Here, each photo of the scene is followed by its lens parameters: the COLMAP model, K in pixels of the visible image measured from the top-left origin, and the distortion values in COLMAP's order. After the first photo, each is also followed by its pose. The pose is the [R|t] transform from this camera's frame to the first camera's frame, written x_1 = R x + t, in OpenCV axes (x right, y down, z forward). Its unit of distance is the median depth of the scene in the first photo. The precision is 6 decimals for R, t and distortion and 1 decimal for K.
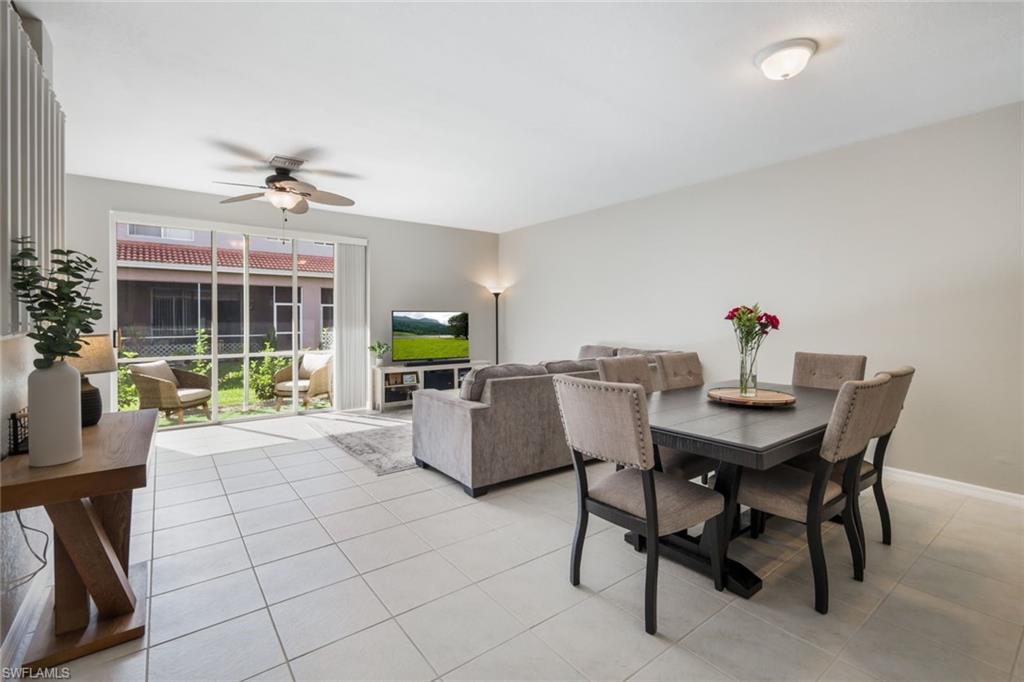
lens RADIAL K [[449.7, 0, 524.5], [0, 449.7, 324.9], [0, 0, 1]] dist [0.001412, 0.001125]
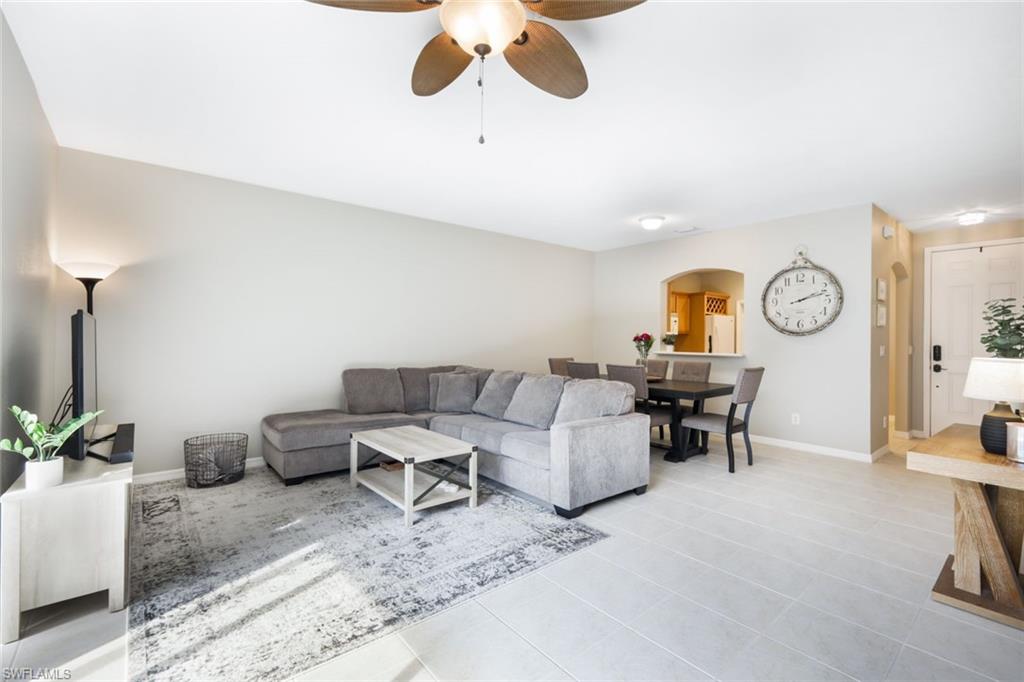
lens RADIAL K [[449.7, 0, 514.8], [0, 449.7, 341.1], [0, 0, 1]] dist [0.001412, 0.001125]
pose [[-0.016355, -0.006122, 0.999848, -0.647920], [0.003592, 0.999974, 0.006181, -0.008784], [-0.999860, 0.003692, -0.016332, 0.689579]]
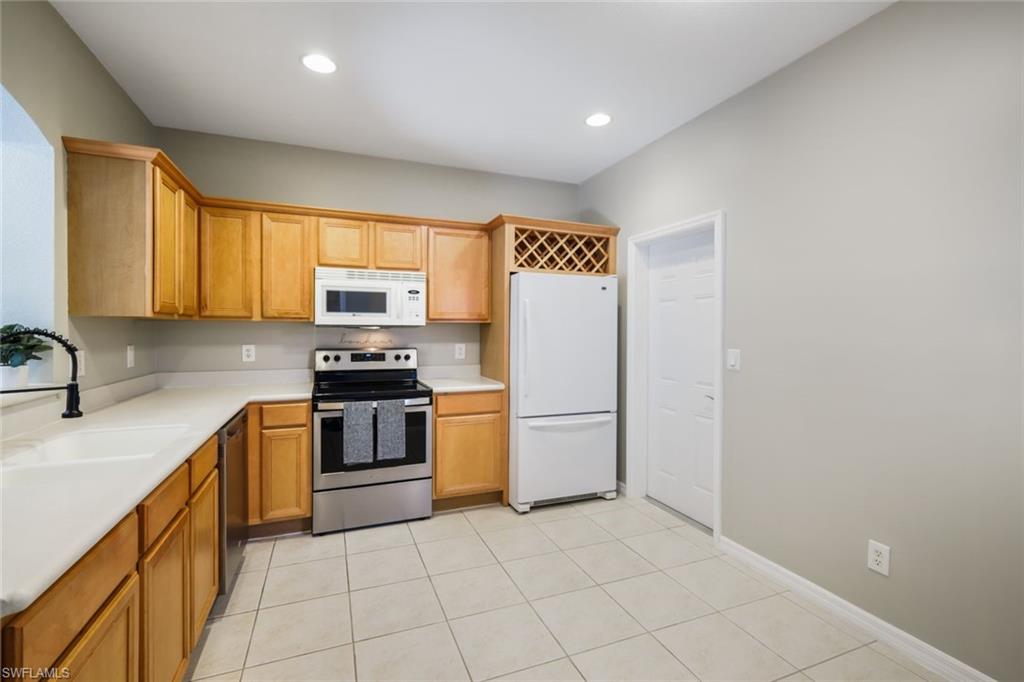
lens RADIAL K [[449.7, 0, 511.9], [0, 449.7, 333.9], [0, 0, 1]] dist [0.001412, 0.001125]
pose [[0.295273, -0.010187, 0.955359, 0.236093], [0.006686, 0.999941, 0.008596, -0.011588], [-0.955390, 0.003850, 0.295323, -0.107256]]
